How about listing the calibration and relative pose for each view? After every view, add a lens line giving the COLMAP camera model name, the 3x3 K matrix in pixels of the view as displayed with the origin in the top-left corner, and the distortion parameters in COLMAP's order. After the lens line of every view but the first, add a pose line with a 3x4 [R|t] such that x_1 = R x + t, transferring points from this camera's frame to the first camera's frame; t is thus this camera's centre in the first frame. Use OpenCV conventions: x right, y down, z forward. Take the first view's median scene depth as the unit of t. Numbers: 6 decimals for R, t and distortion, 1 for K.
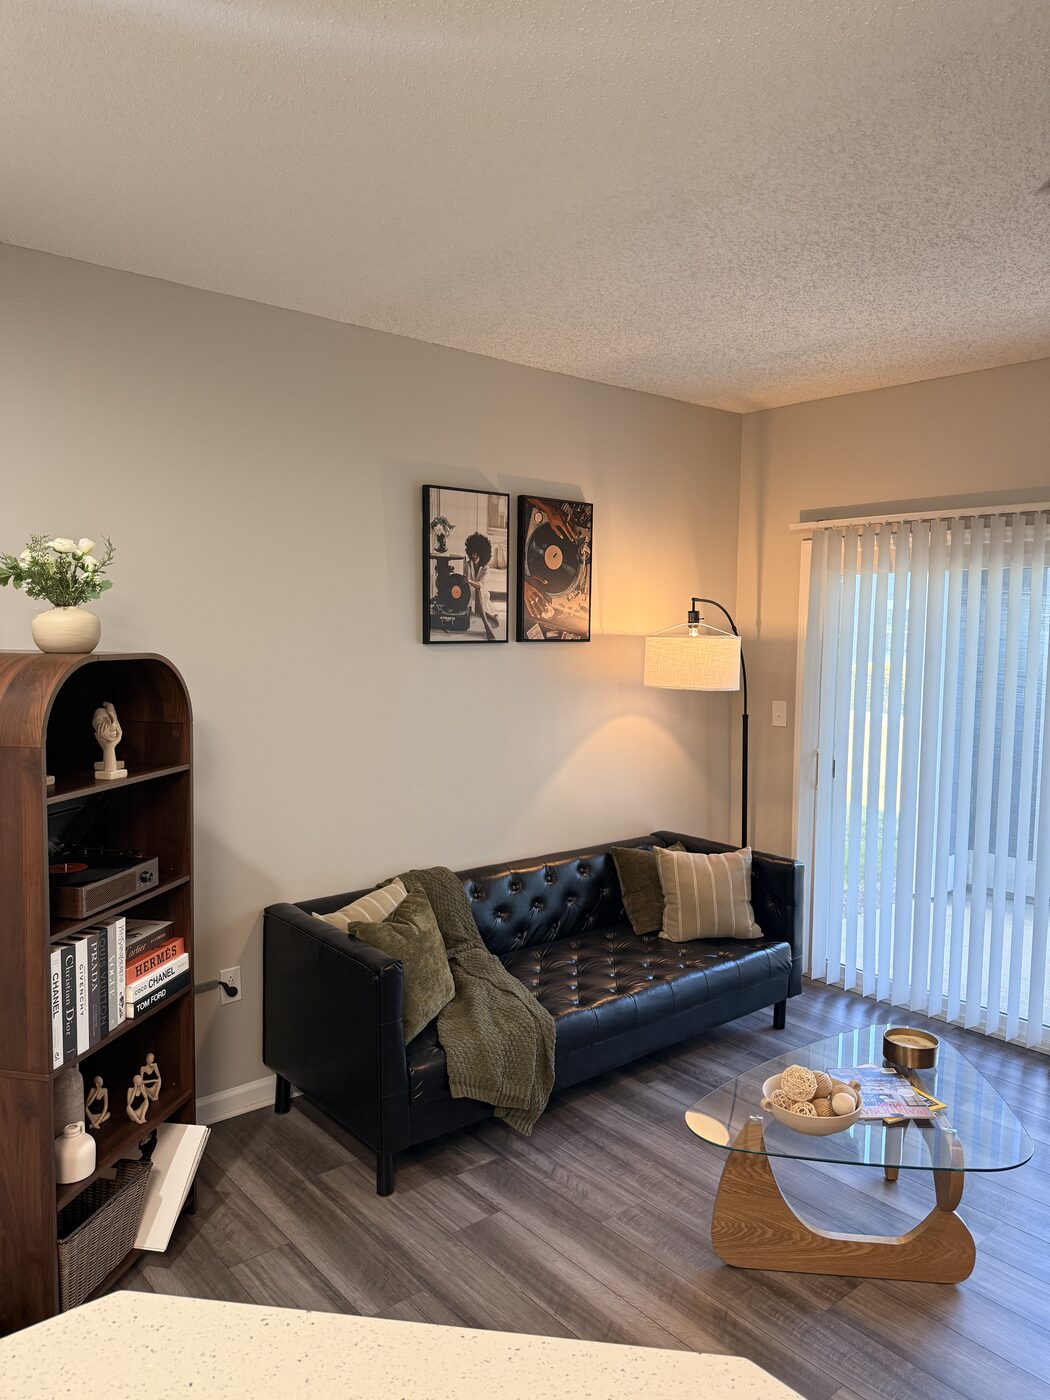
lens RADIAL K [[995.8, 0, 521.5], [0, 995.8, 688.6], [0, 0, 1]] dist [0.042526, -0.047899]
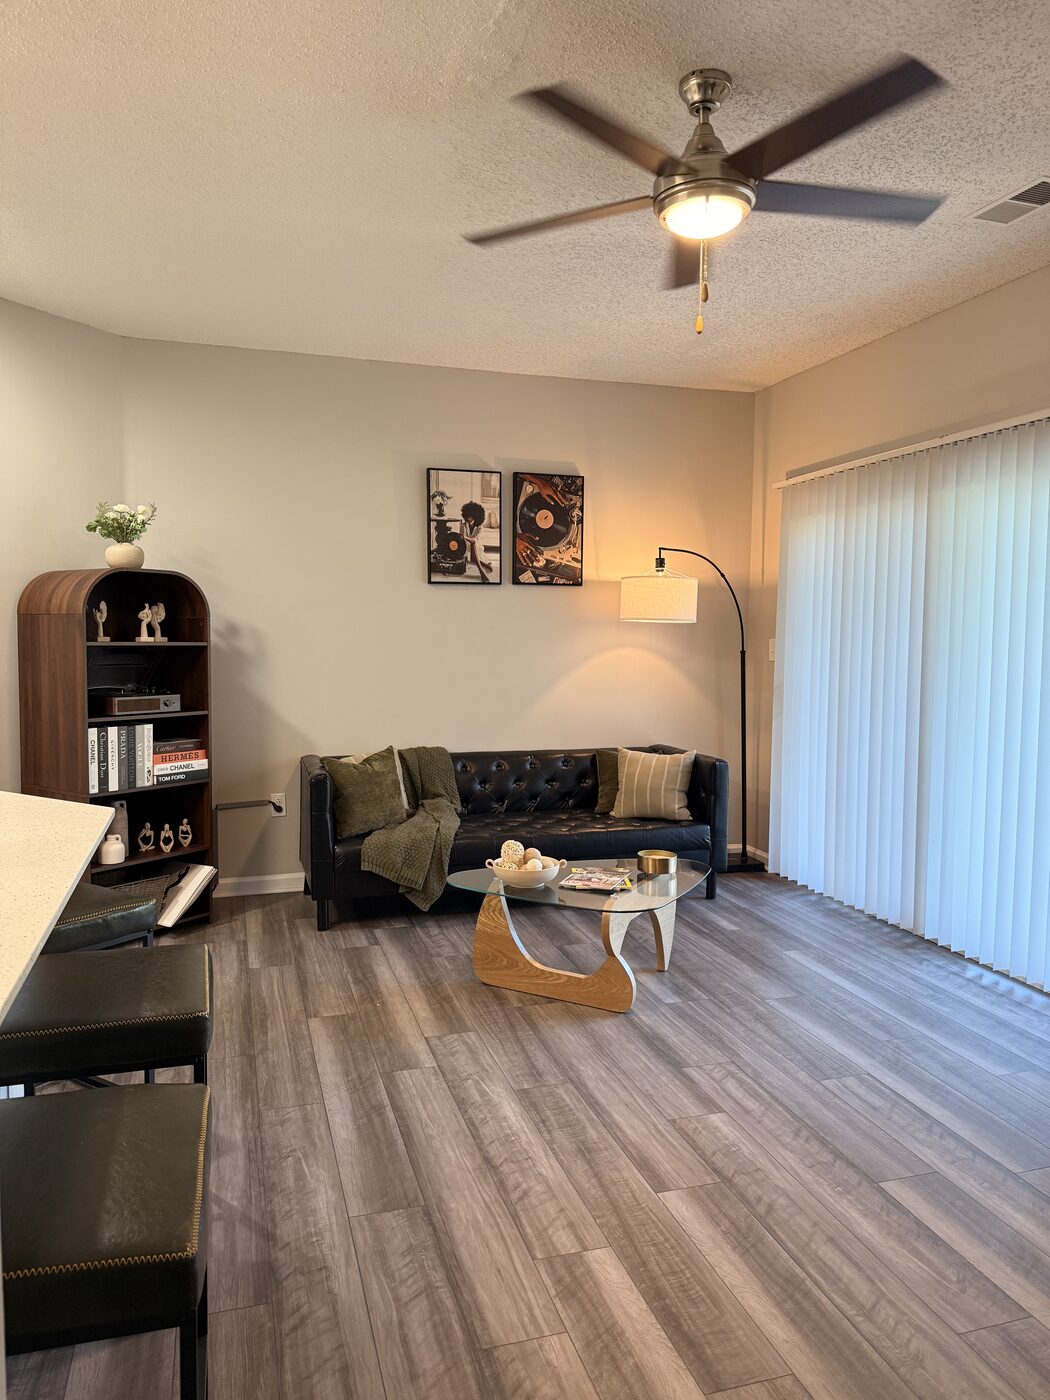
lens RADIAL K [[995.8, 0, 537.6], [0, 995.8, 695.4], [0, 0, 1]] dist [0.042526, -0.047899]
pose [[0.921498, 0.016580, -0.388029, 0.574719], [-0.021539, 0.999732, -0.008434, 0.117561], [0.387786, 0.016130, 0.921608, -0.211193]]
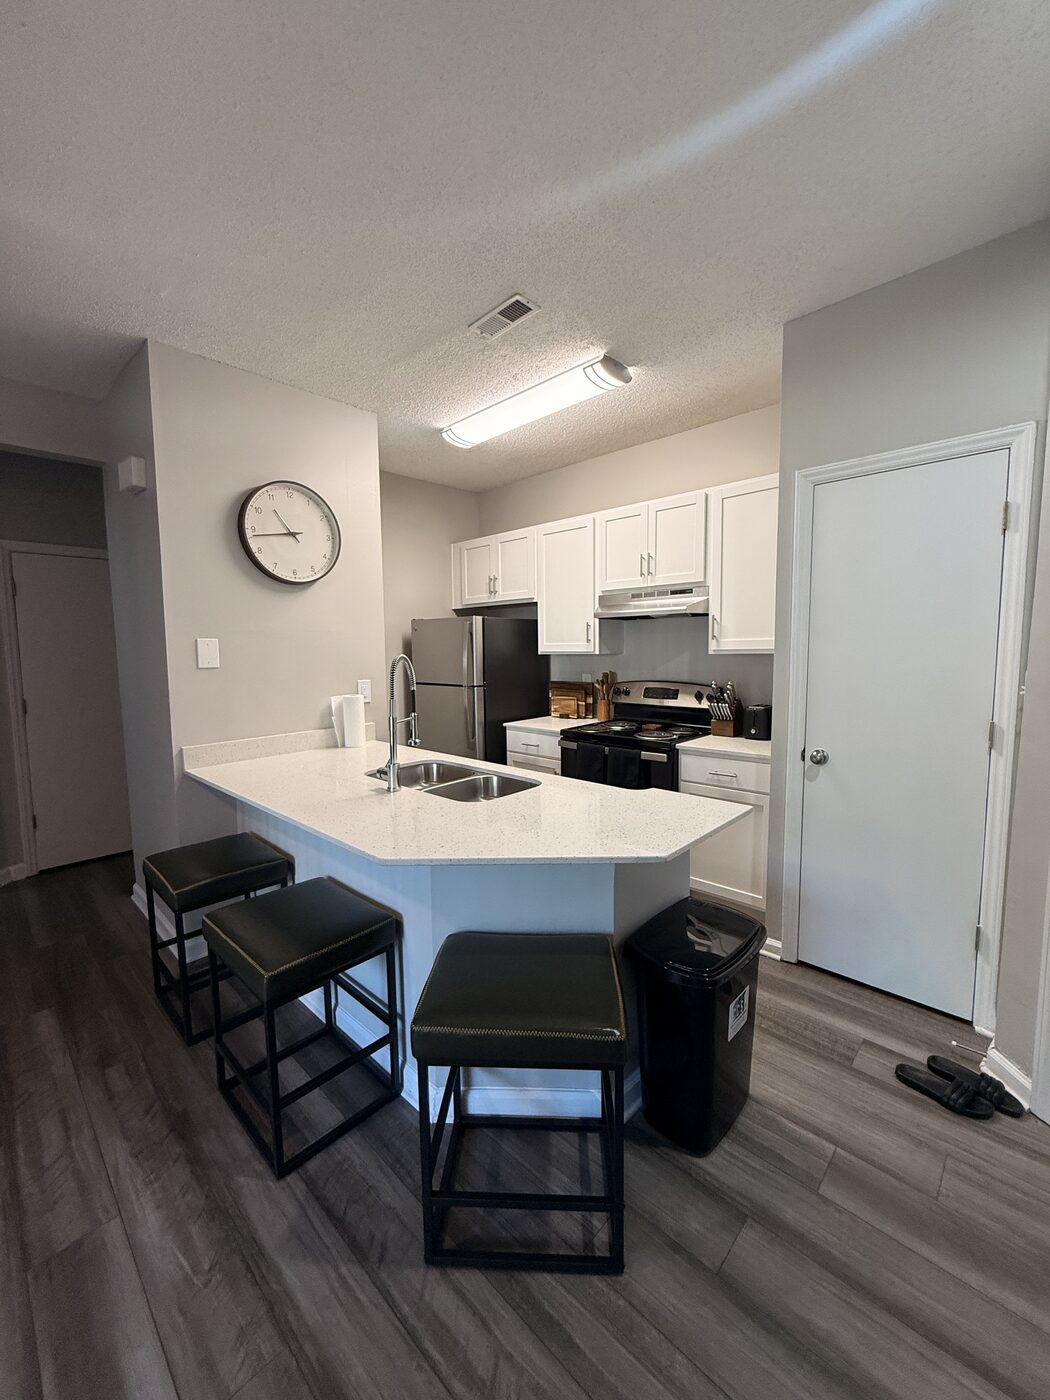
lens RADIAL K [[563.5, 0, 519.8], [0, 563.5, 702.1], [0, 0, 1]] dist [0.002783, -0.000247]
pose [[-0.995747, 0.010366, -0.091548, 0.005573], [-0.005586, 0.985030, 0.172295, 0.028465], [0.091963, 0.172073, -0.980782, 0.643053]]
